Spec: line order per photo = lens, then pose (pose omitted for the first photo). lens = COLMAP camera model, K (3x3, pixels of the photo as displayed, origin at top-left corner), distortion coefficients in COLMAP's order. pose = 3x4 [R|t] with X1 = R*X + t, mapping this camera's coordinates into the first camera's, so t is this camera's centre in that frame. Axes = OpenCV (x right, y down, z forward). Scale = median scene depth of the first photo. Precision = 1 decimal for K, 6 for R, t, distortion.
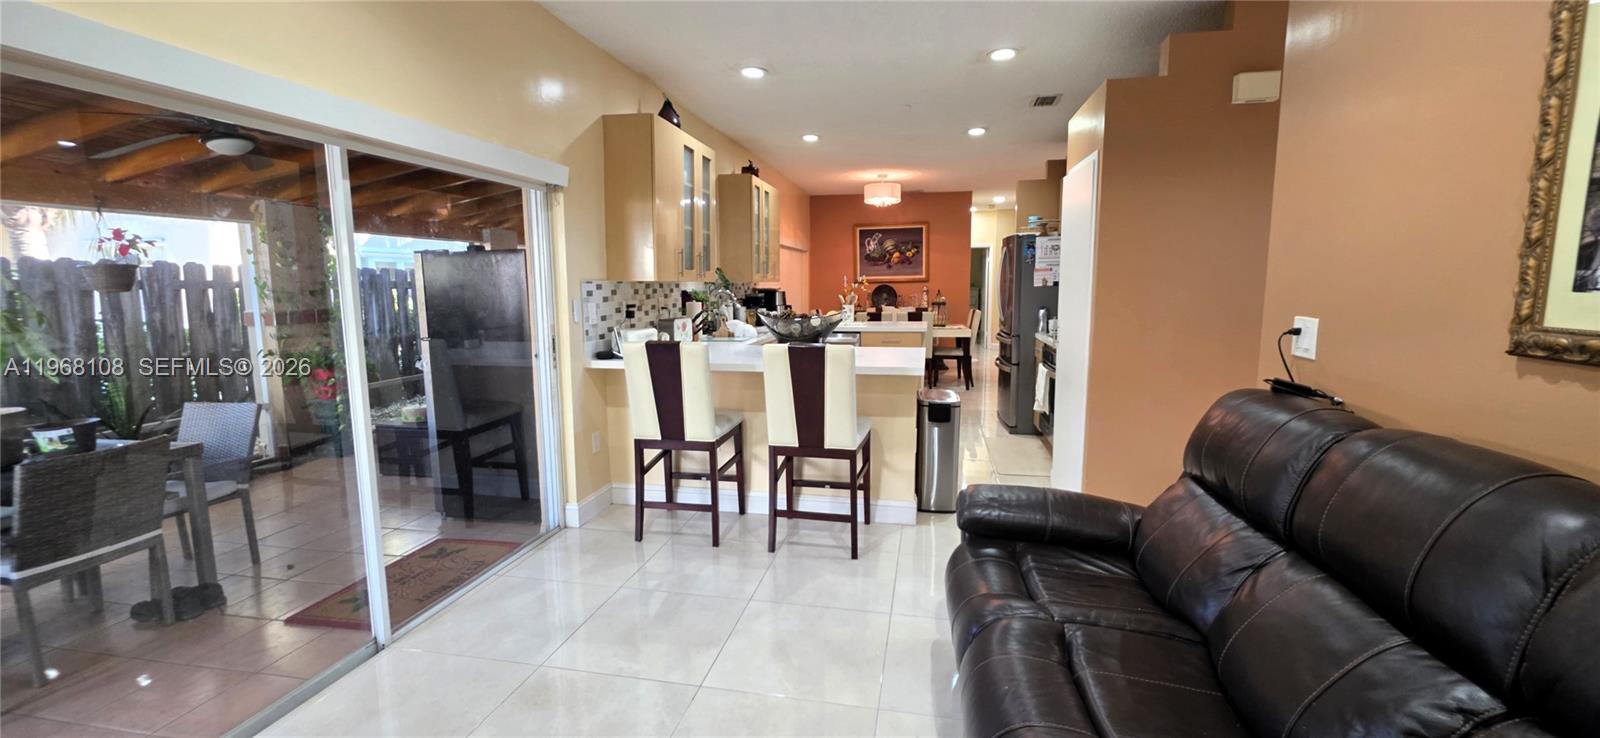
lens RADIAL K [[641.8, 0, 805.4], [0, 641.8, 364.7], [0, 0, 1]] dist [0.000275, 0.000935]
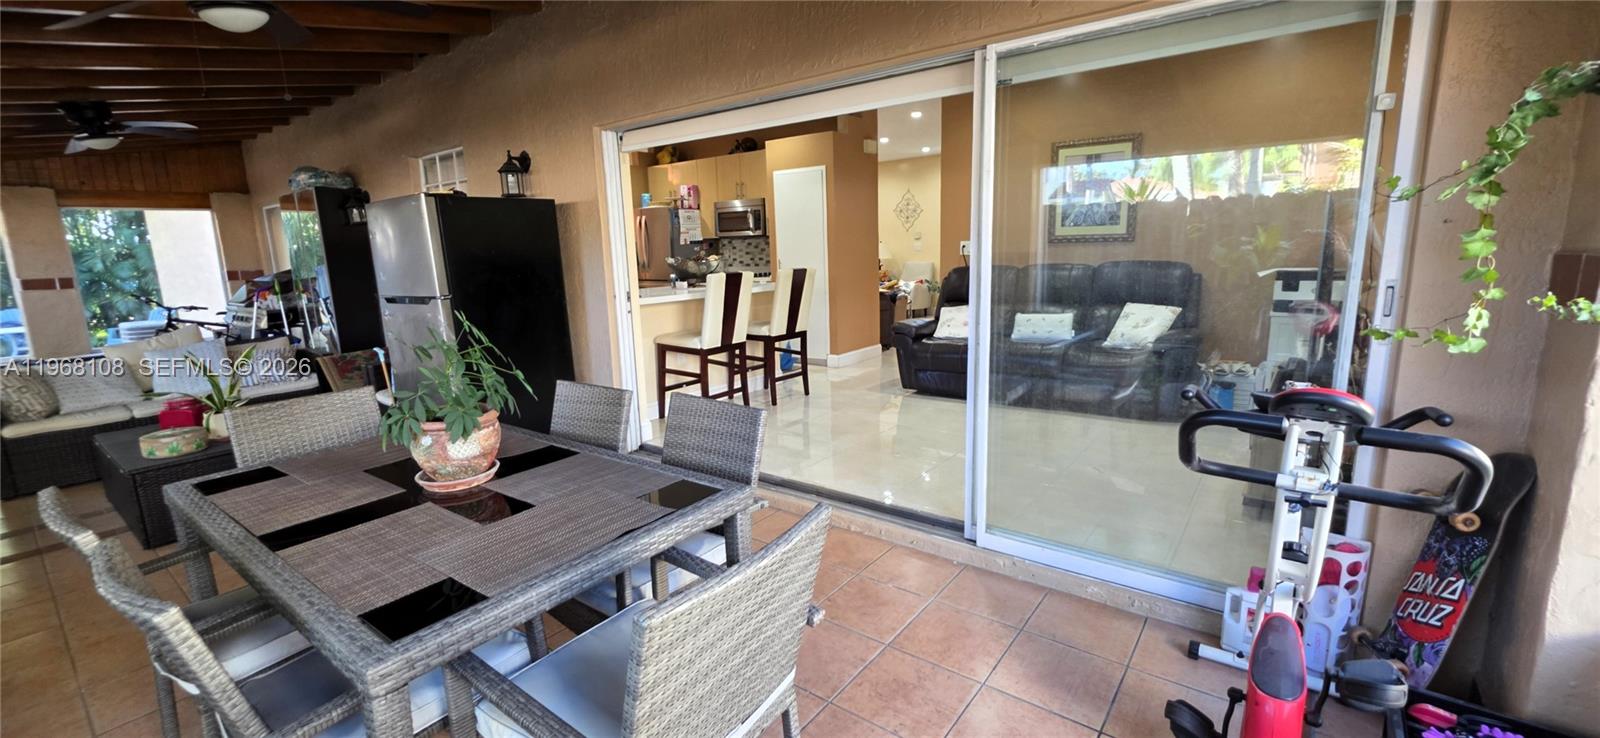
lens RADIAL K [[641.8, 0, 806.0], [0, 641.8, 366.6], [0, 0, 1]] dist [0.000275, 0.000935]
pose [[0.443267, -0.172052, 0.879723, -0.816727], [0.142261, 0.982471, 0.120466, 0.012238], [-0.885029, 0.071752, 0.459974, 0.119218]]
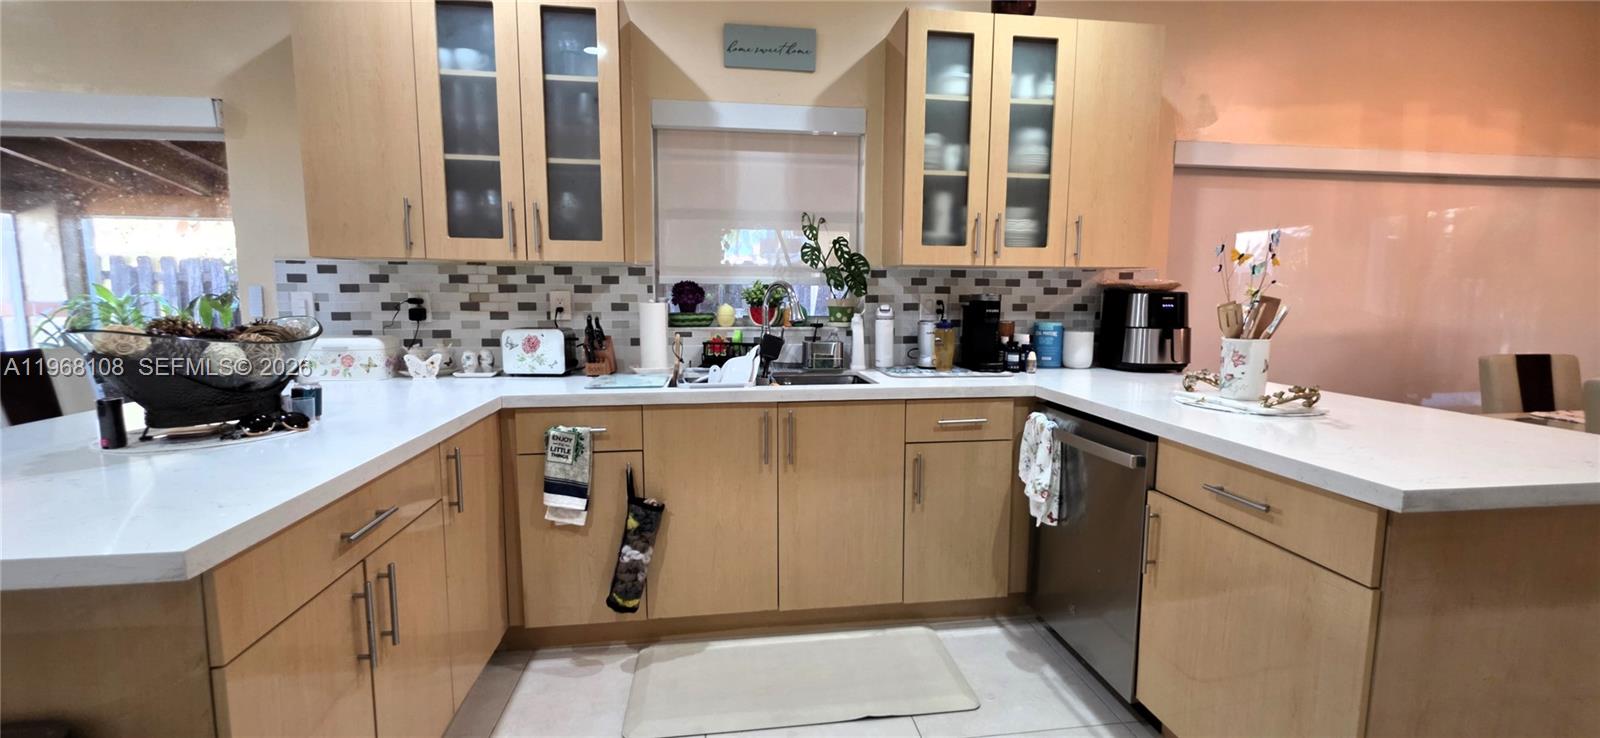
lens RADIAL K [[641.8, 0, 805.3], [0, 641.8, 357.3], [0, 0, 1]] dist [0.000275, 0.000935]
pose [[0.328629, 0.104877, -0.938618, 0.328368], [-0.126066, 0.989793, 0.066457, -0.094160], [0.936008, 0.096488, 0.338496, 0.855863]]
